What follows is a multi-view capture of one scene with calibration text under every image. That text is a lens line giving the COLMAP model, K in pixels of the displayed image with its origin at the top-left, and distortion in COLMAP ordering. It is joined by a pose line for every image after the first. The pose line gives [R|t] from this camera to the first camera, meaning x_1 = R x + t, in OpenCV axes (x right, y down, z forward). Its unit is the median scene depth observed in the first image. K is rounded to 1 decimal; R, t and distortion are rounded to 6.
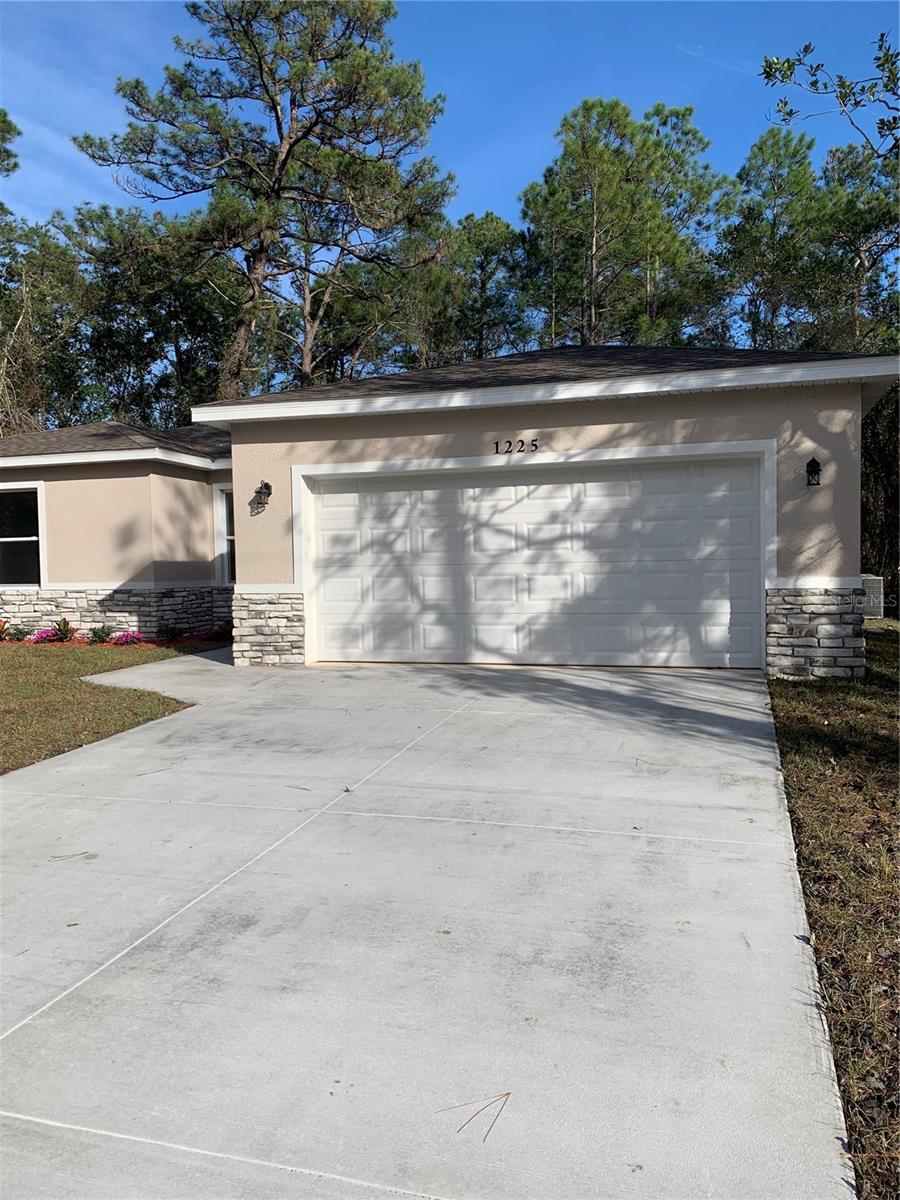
lens RADIAL K [[926.2, 0, 477.4], [0, 926.2, 634.3], [0, 0, 1]] dist [0.013548, -0.011533]
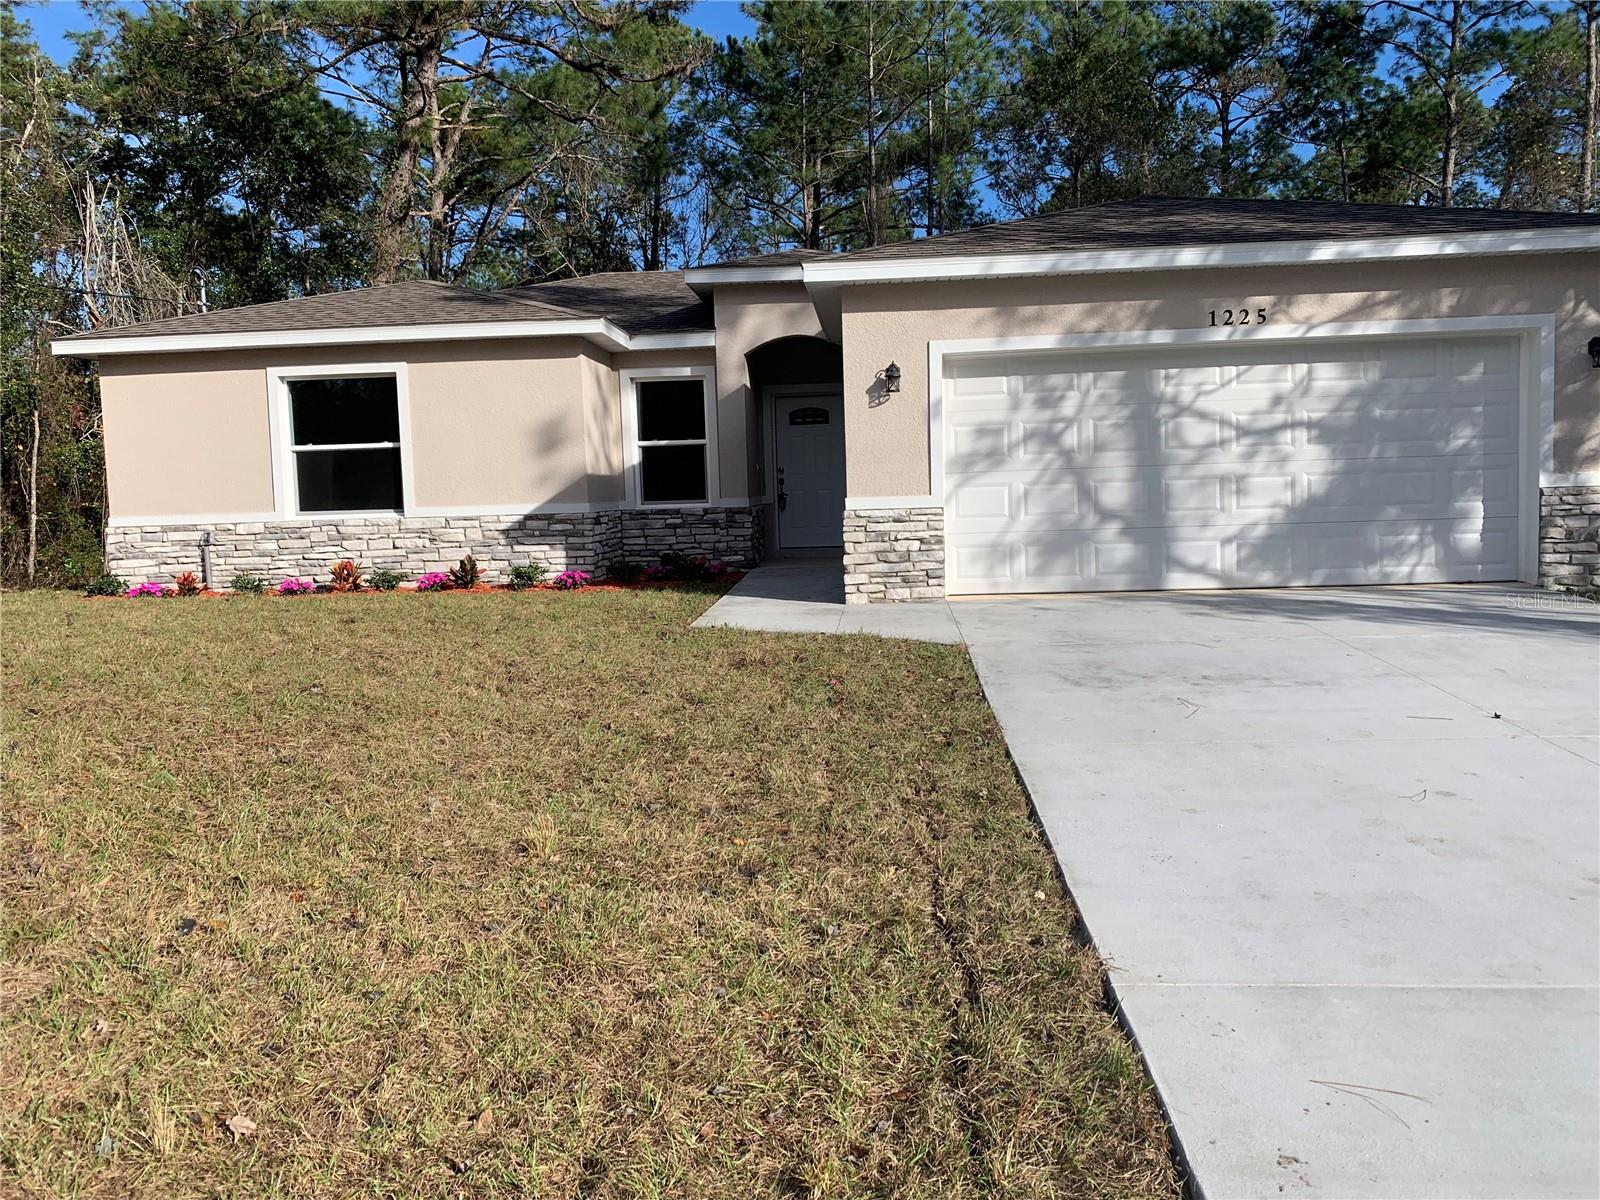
lens RADIAL K [[1234.9, 0, 803.3], [0, 1234.9, 603.0], [0, 0, 1]] dist [0.013548, -0.011533]
pose [[0.977203, -0.036380, 0.209167, -0.535188], [0.032927, 0.999258, 0.019969, 0.012054], [-0.209739, -0.012626, 0.977676, 0.020184]]
